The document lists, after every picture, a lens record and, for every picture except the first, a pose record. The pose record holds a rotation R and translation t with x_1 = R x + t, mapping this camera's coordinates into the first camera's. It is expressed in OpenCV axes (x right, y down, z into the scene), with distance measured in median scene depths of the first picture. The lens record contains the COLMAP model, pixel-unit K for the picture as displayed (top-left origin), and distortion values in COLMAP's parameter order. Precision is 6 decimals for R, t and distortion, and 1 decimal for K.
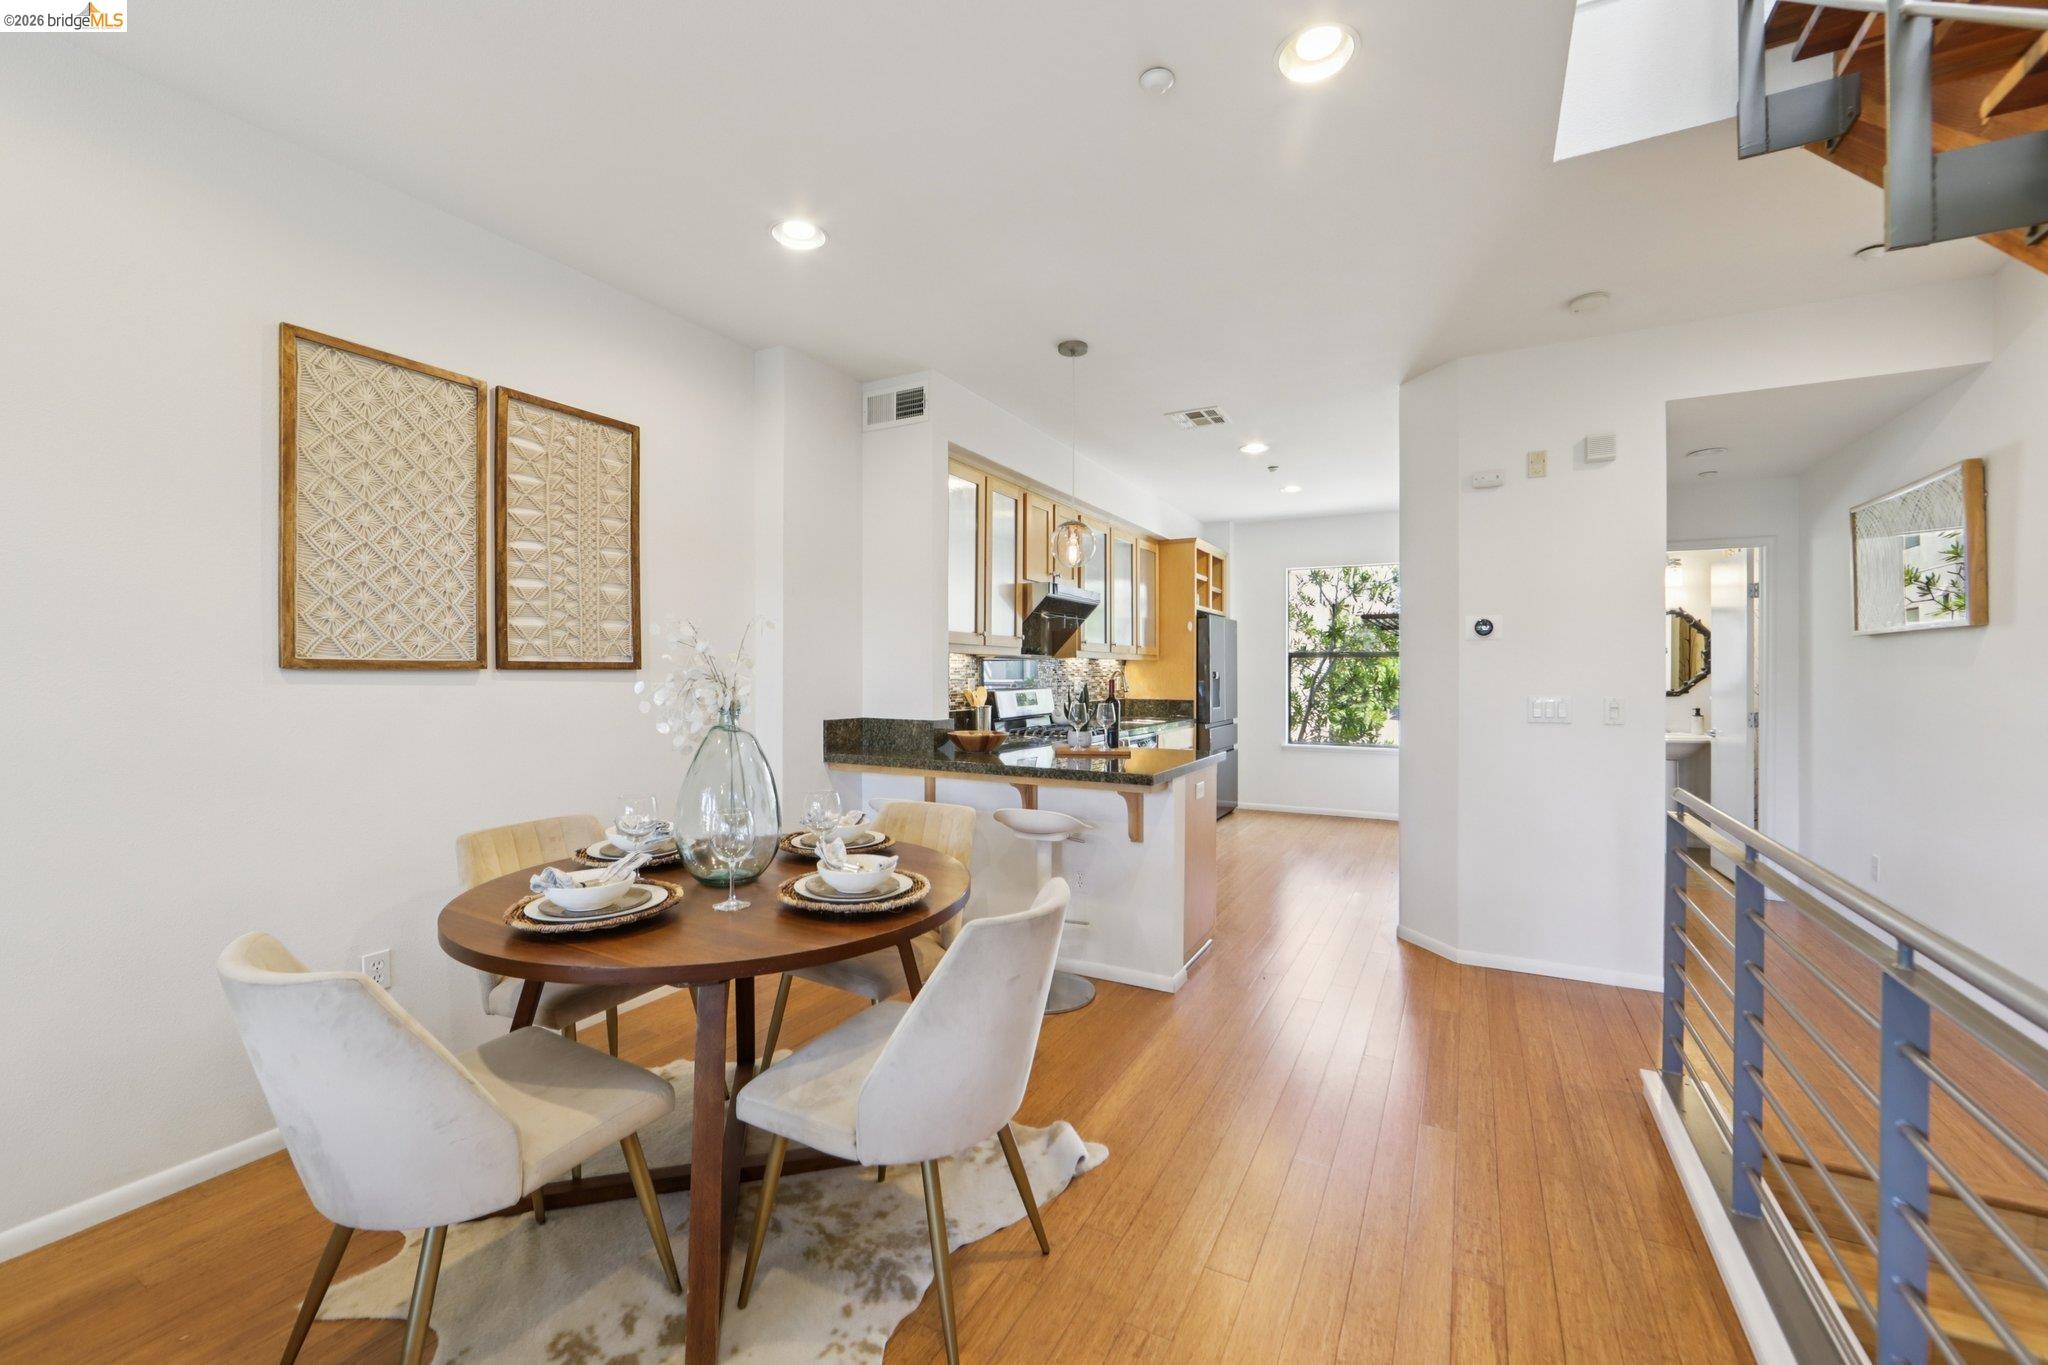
lens RADIAL K [[823.8, 0, 1032.7], [0, 823.8, 667.7], [0, 0, 1]] dist [-0.019525, -0.000359]
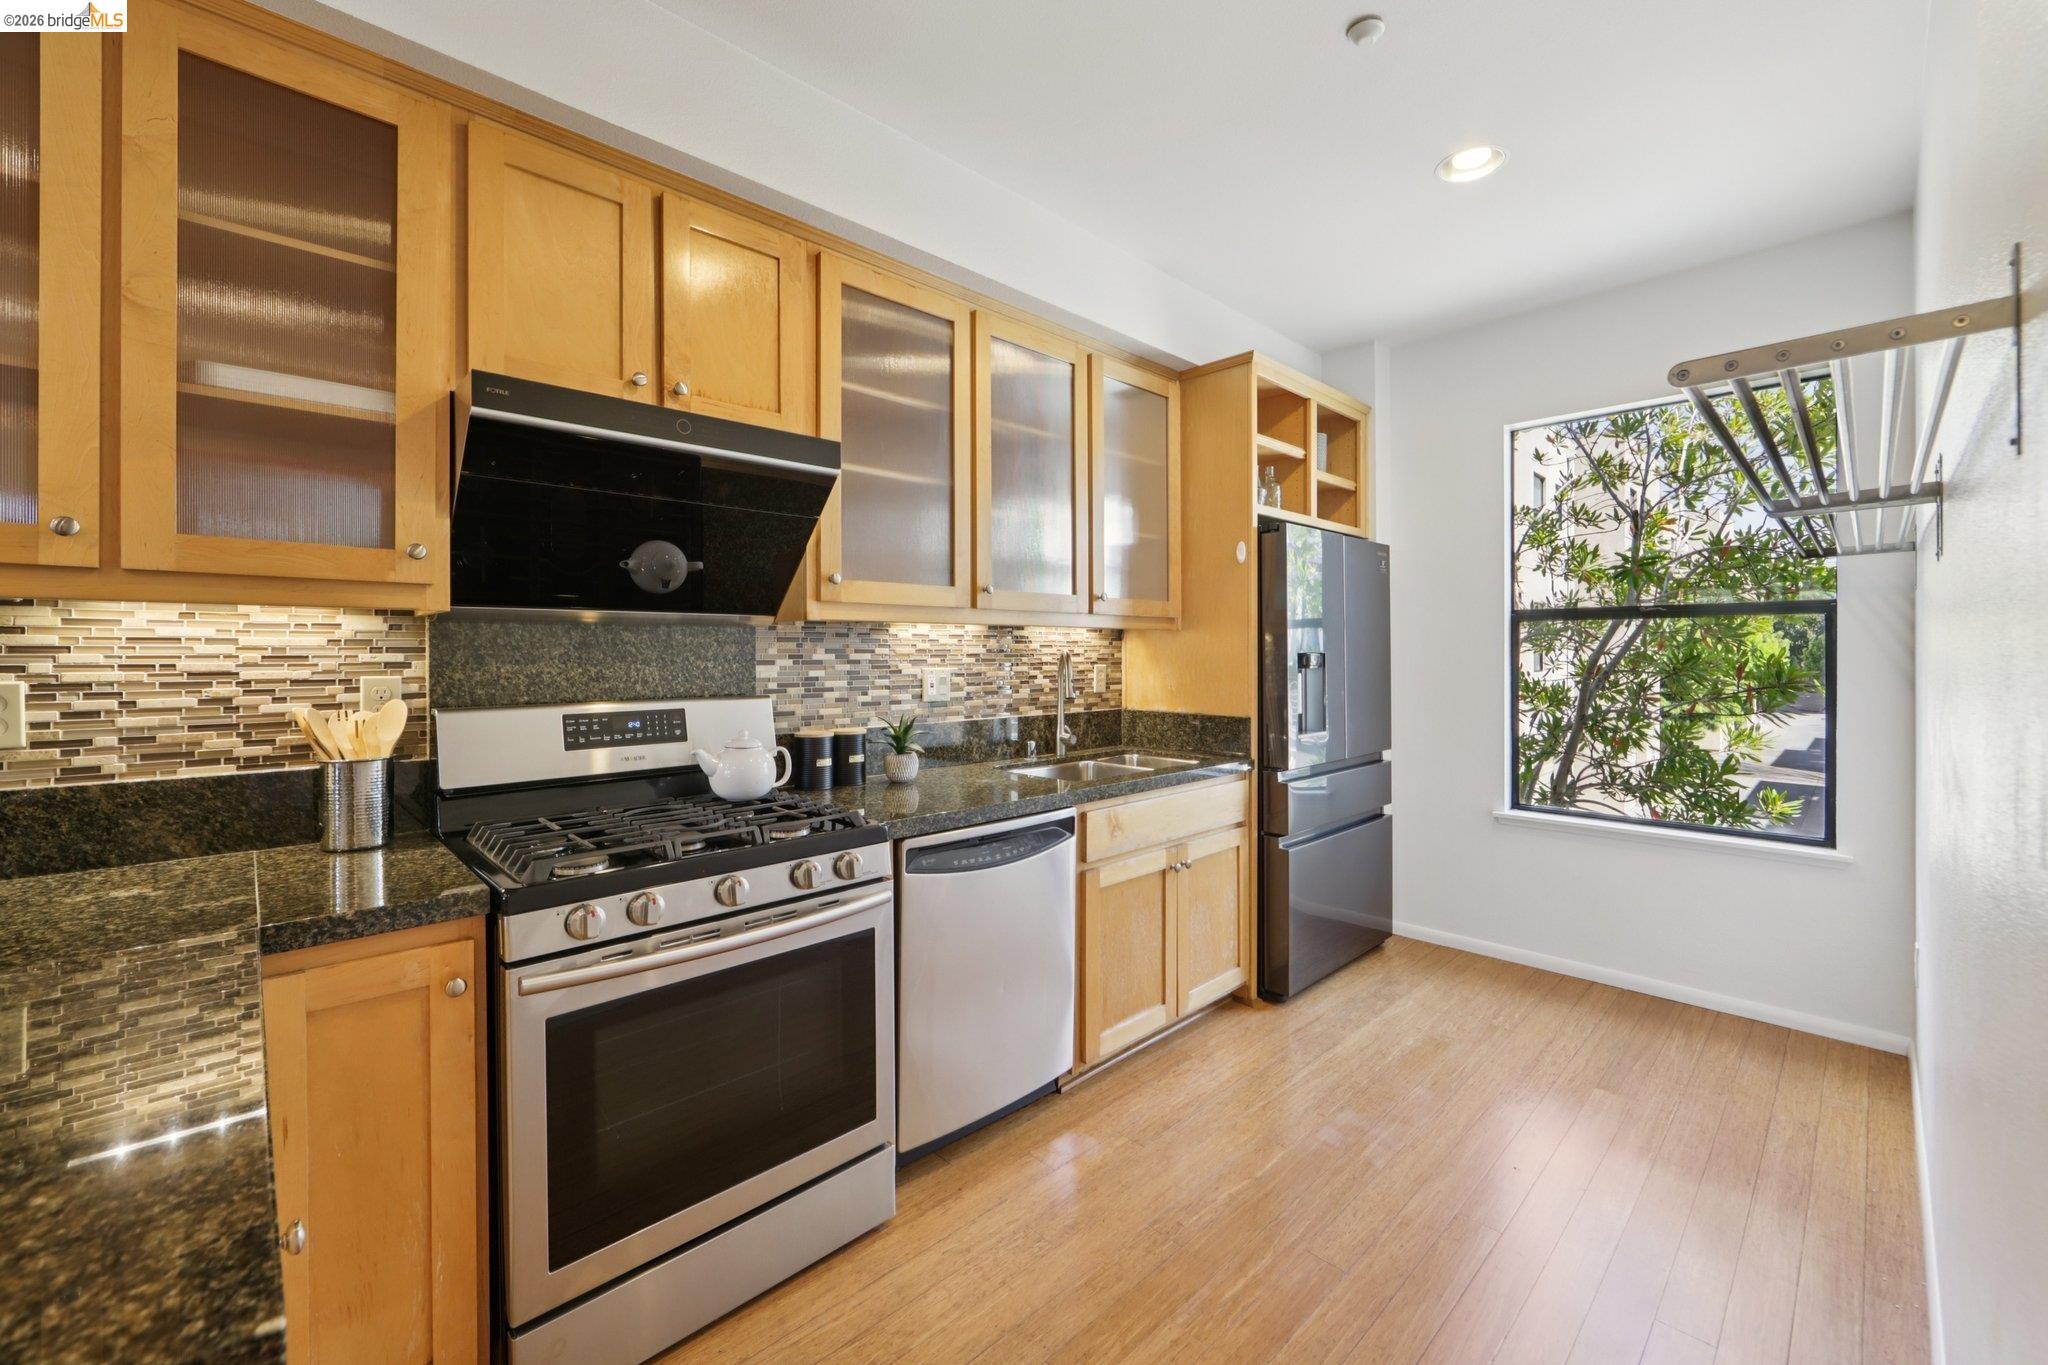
lens RADIAL K [[823.8, 0, 1032.7], [0, 823.8, 667.7], [0, 0, 1]] dist [-0.019525, -0.000359]
pose [[0.949502, 0.000391, -0.313761, 0.219377], [0.006715, 0.999745, 0.021568, 0.001993], [0.313690, -0.022586, 0.949257, 0.526925]]
